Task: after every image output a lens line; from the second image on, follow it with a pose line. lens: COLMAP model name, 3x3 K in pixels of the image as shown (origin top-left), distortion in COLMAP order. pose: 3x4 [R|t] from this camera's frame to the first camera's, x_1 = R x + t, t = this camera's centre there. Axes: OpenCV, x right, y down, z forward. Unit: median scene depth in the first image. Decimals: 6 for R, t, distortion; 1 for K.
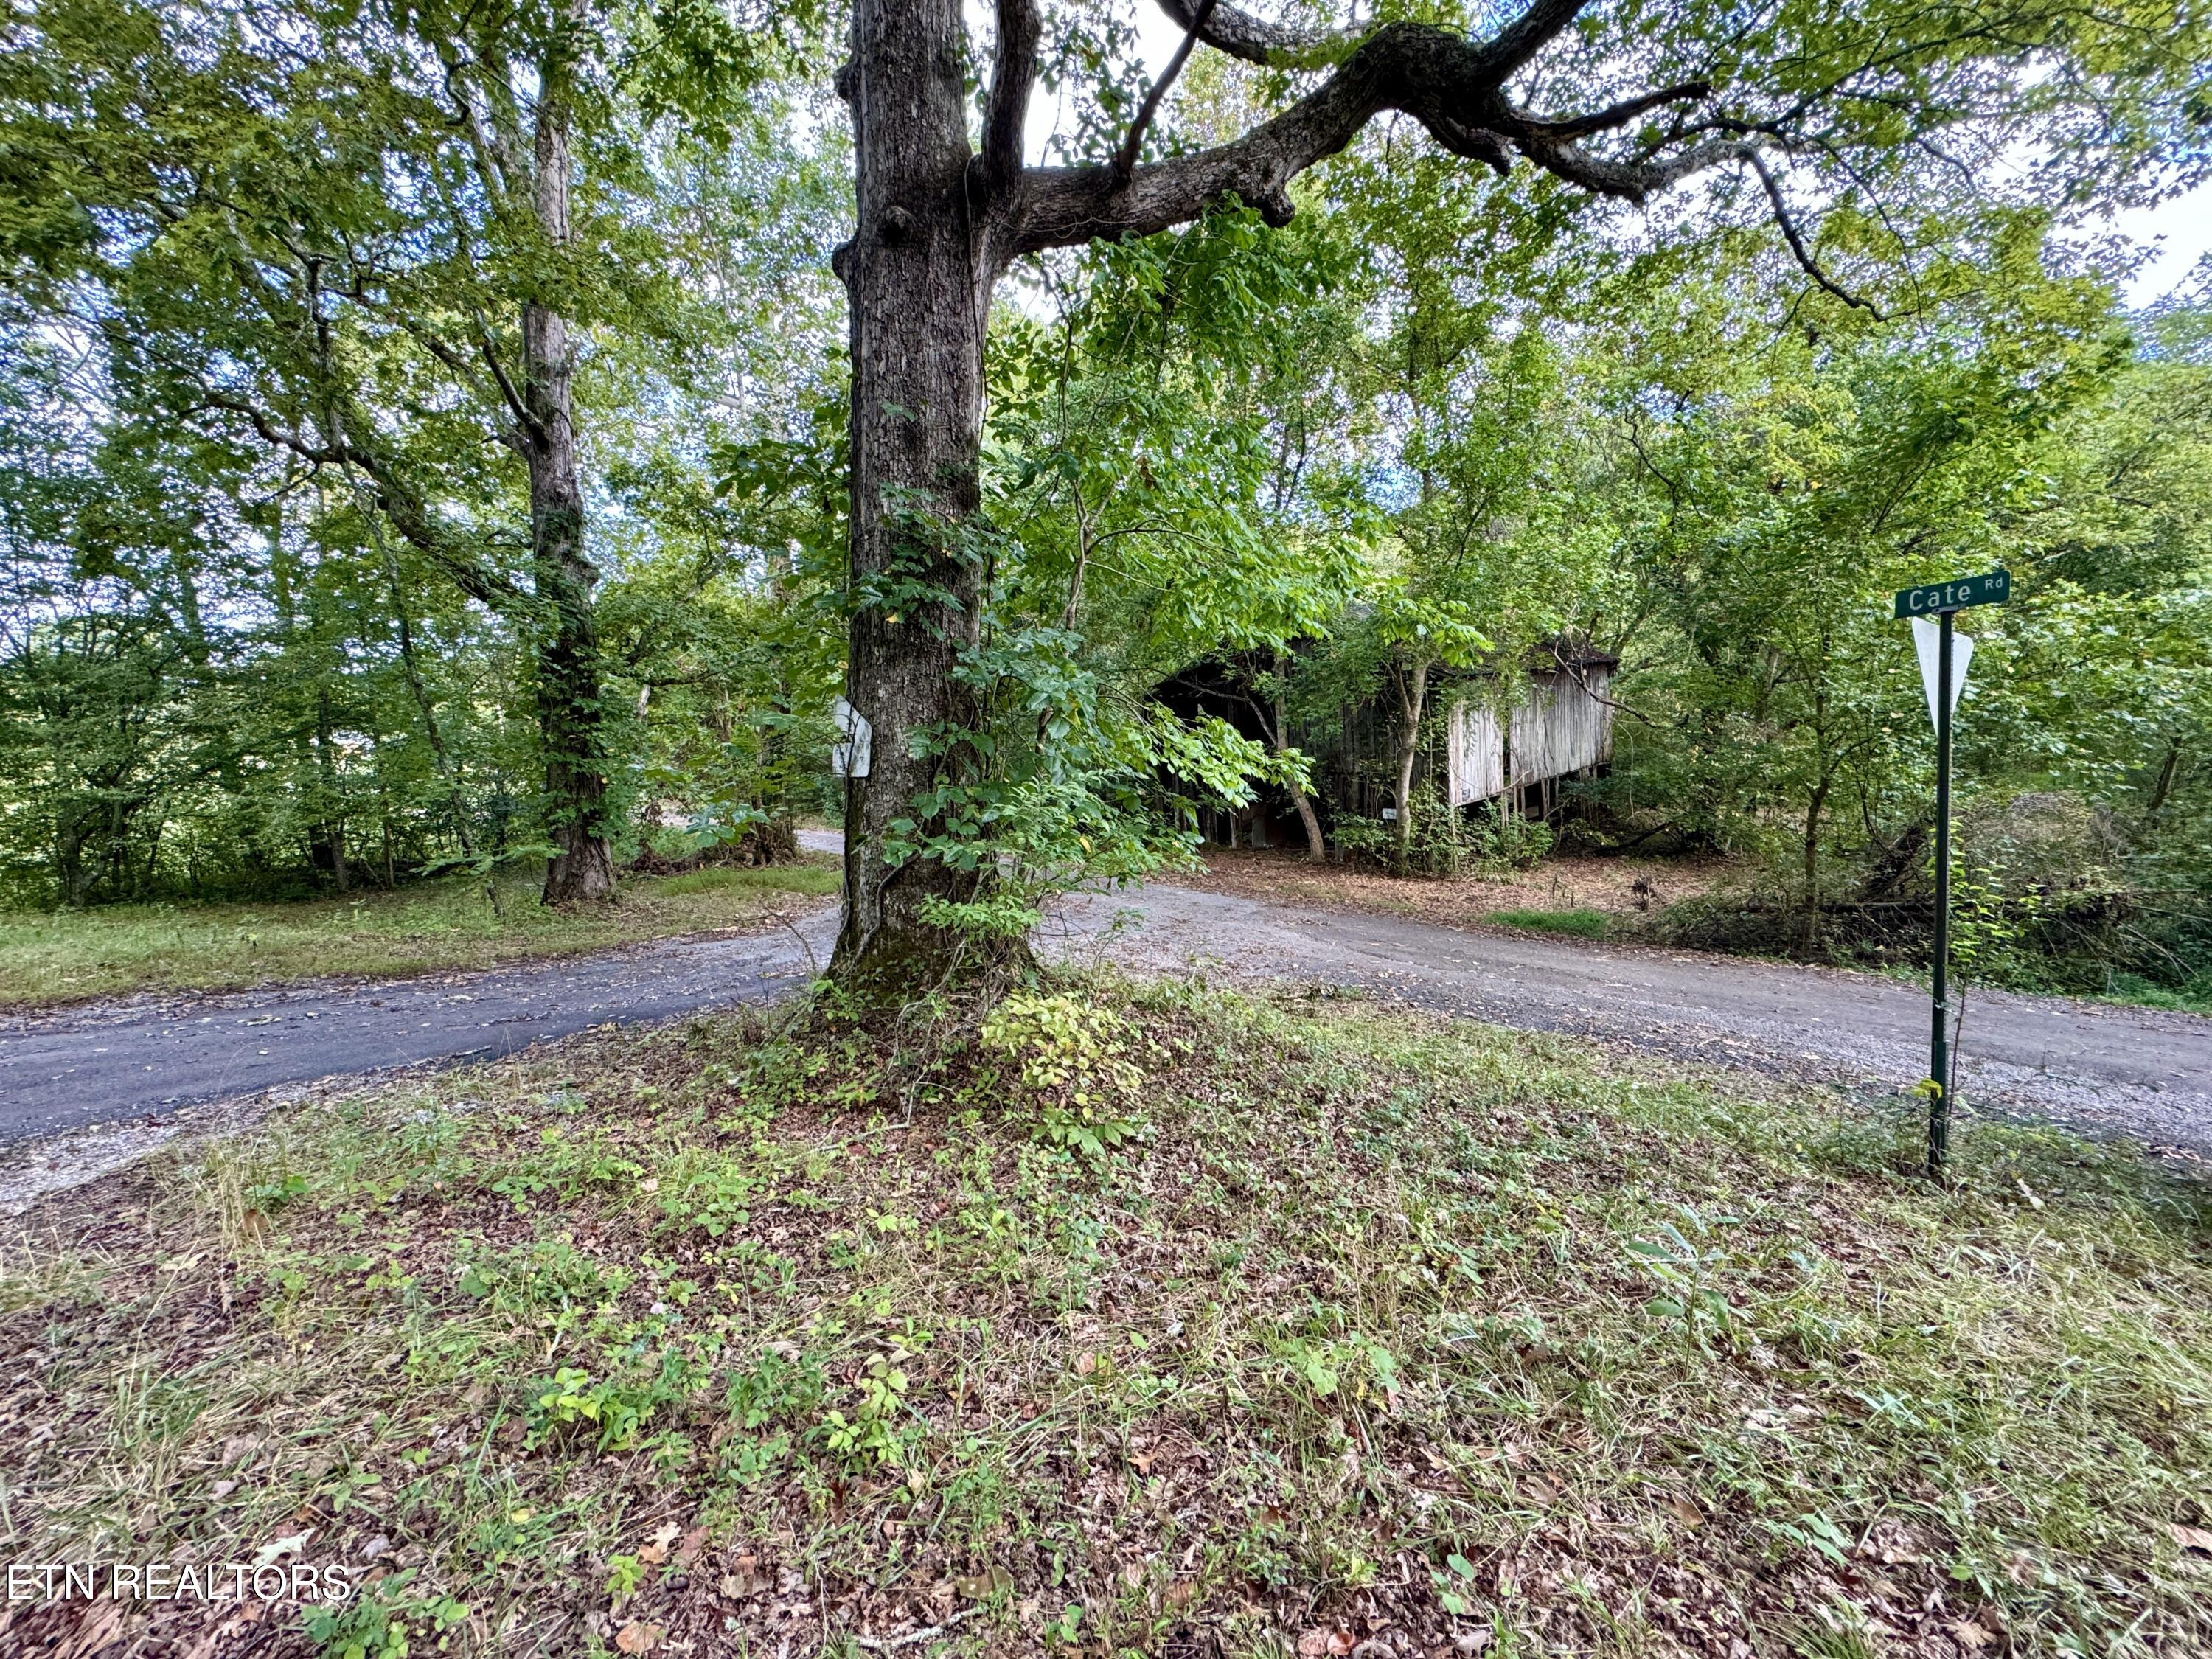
lens RADIAL K [[887.9, 0, 1105.3], [0, 887.9, 823.1], [0, 0, 1]] dist [-0.001529, -0.000243]
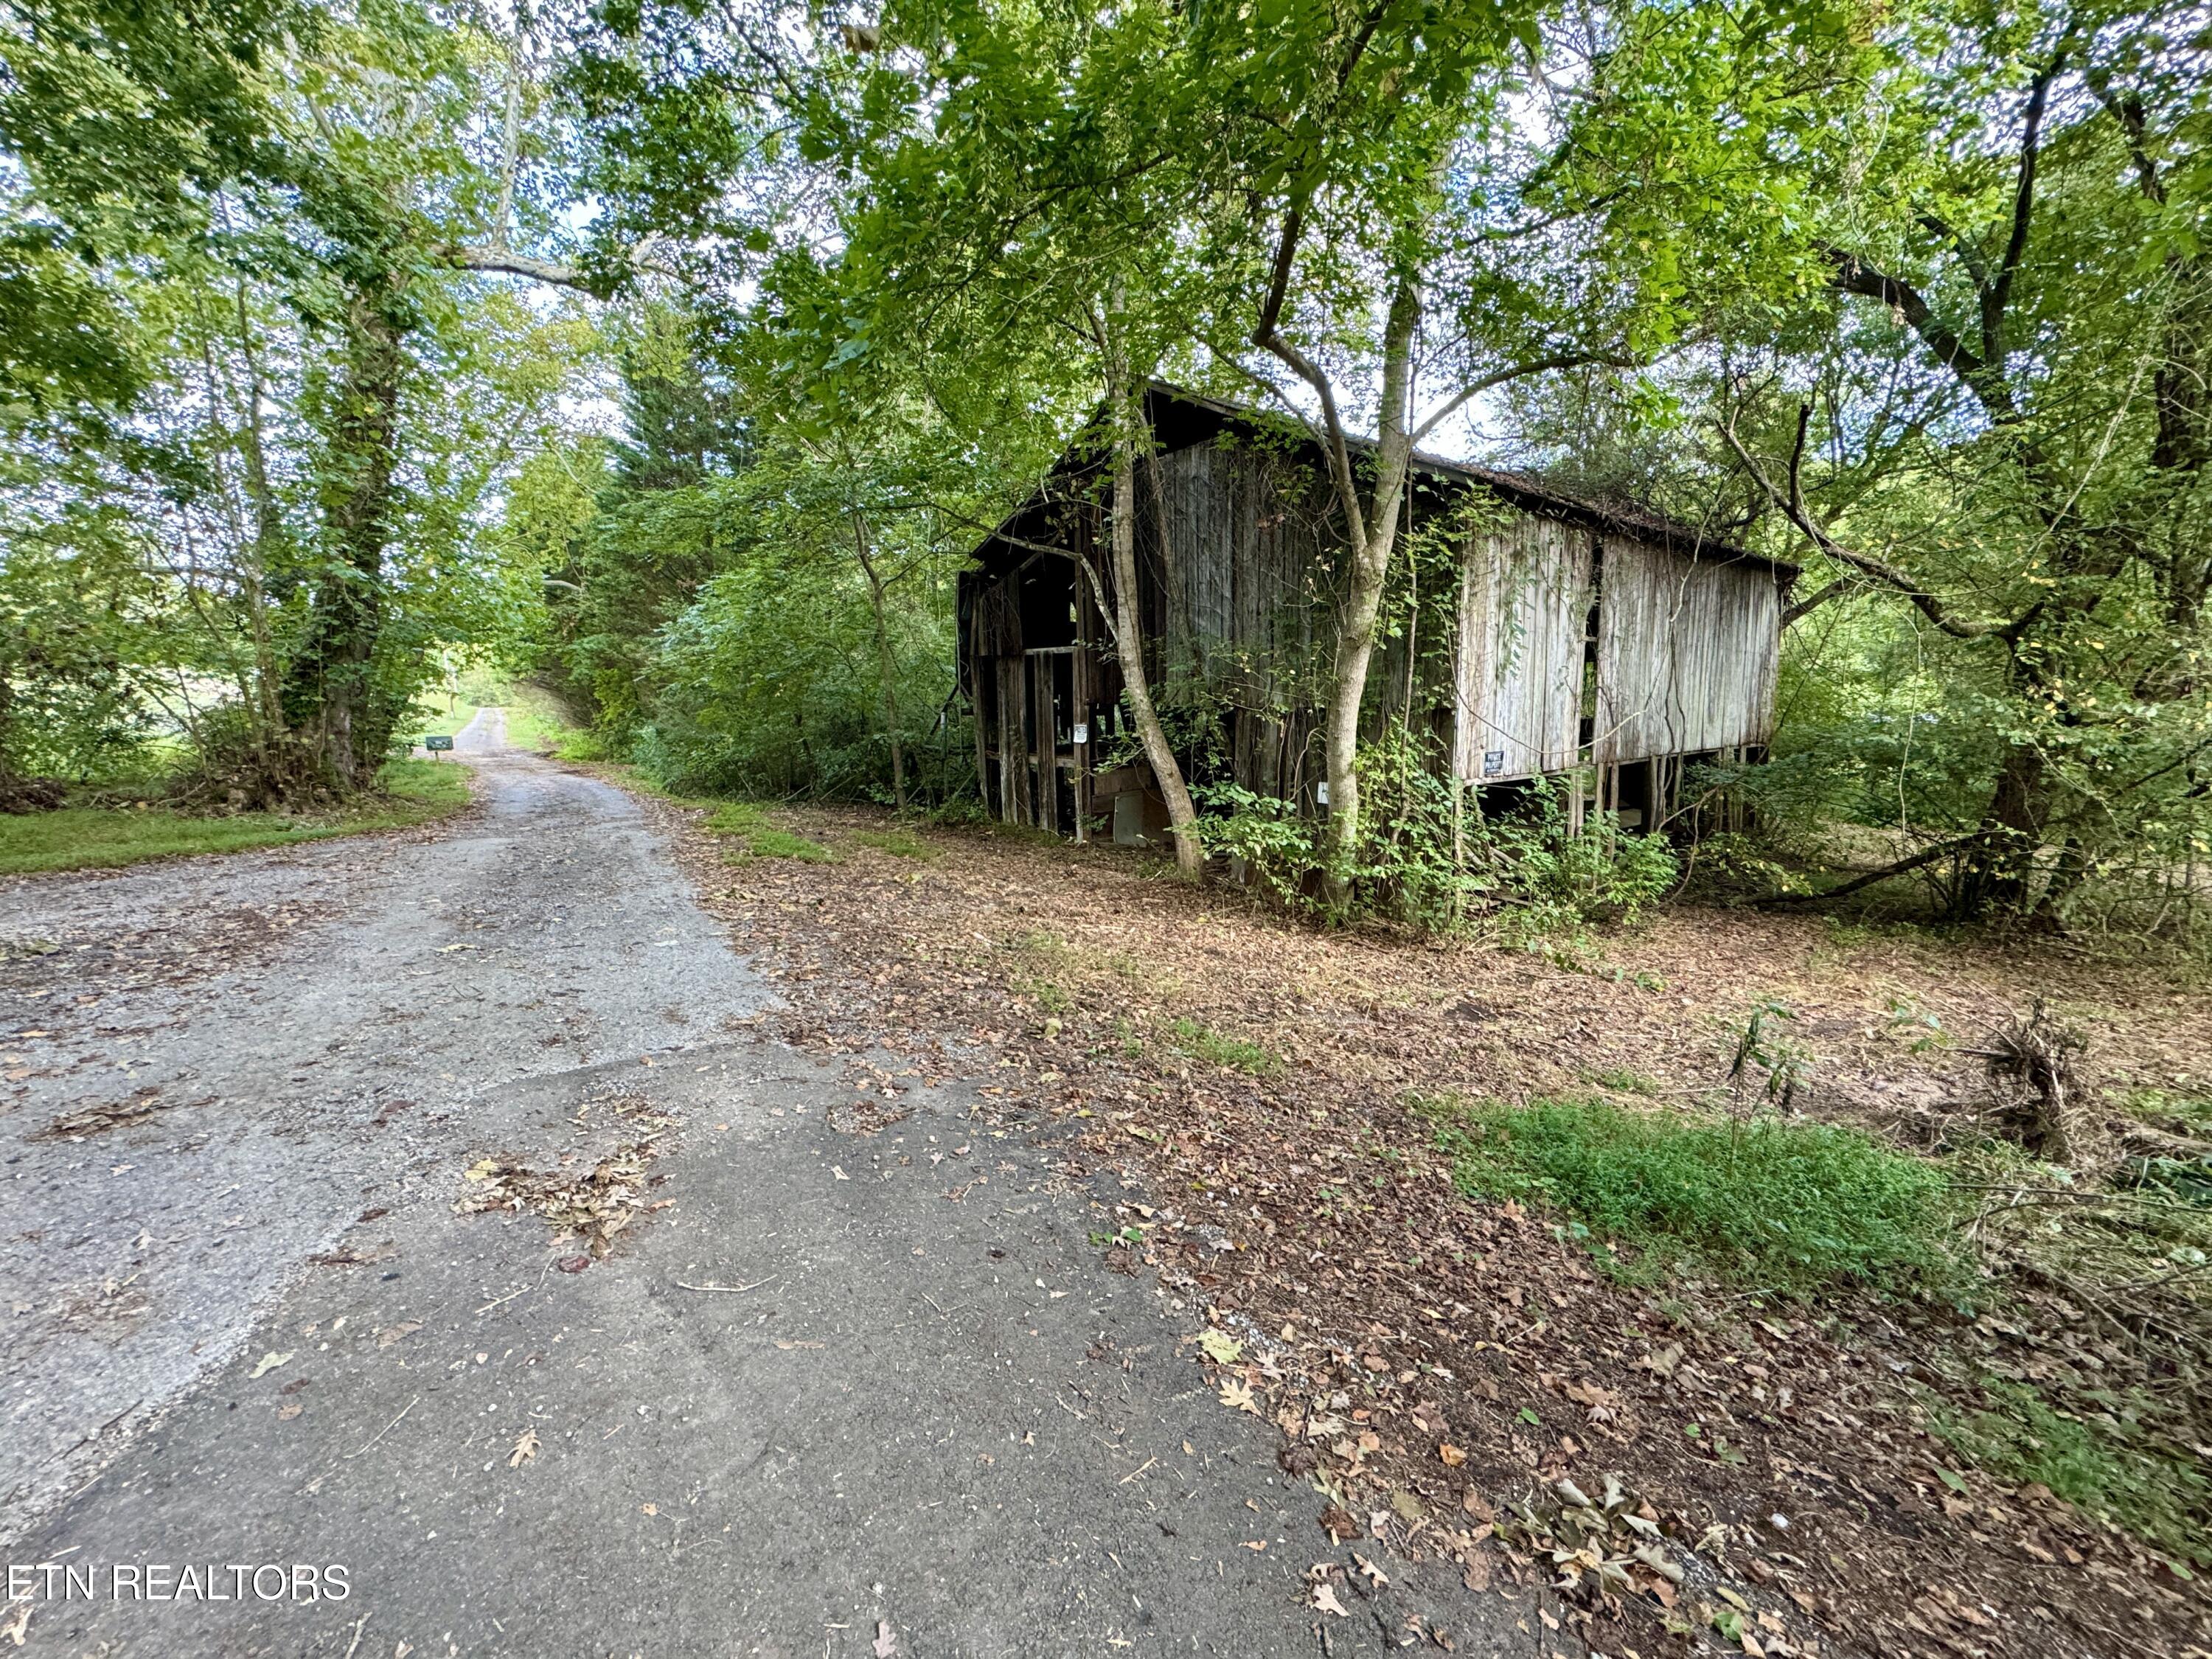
lens RADIAL K [[887.9, 0, 1107.8], [0, 887.9, 835.3], [0, 0, 1]] dist [-0.001529, -0.000243]
pose [[0.995819, 0.069161, -0.059672, 0.238668], [-0.067889, 0.997426, 0.023093, 0.009201], [0.061116, -0.018945, 0.997951, 0.530029]]
